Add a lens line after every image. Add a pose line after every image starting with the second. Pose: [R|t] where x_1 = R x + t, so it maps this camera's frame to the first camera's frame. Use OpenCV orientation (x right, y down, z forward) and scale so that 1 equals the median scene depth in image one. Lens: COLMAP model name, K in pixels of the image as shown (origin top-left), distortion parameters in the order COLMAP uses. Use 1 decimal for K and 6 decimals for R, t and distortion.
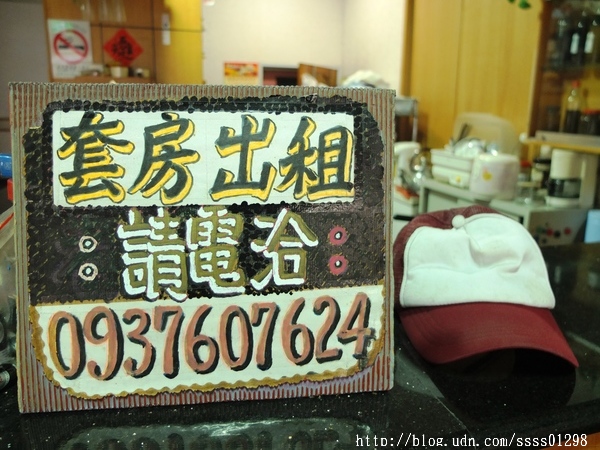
lens RADIAL K [[468.2, 0, 304.2], [0, 468.2, 227.5], [0, 0, 1]] dist [-0.037556, 0.020093]
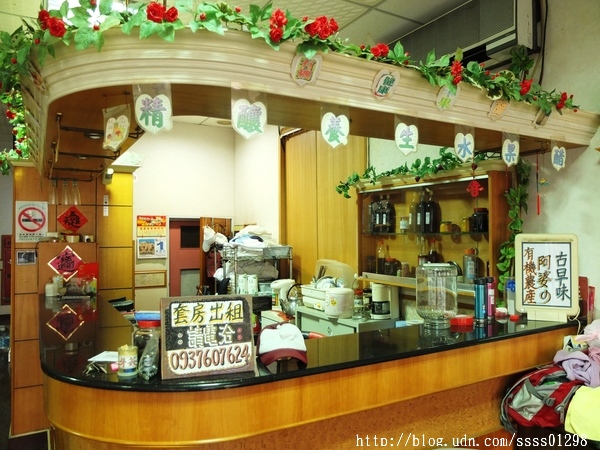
lens RADIAL K [[468.2, 0, 304.9], [0, 468.2, 226.0], [0, 0, 1]] dist [-0.037556, 0.020093]
pose [[0.974191, -0.014256, 0.225274, -0.283202], [0.073652, 0.963457, -0.257539, 0.235504], [-0.213370, 0.267485, 0.939641, -3.256353]]
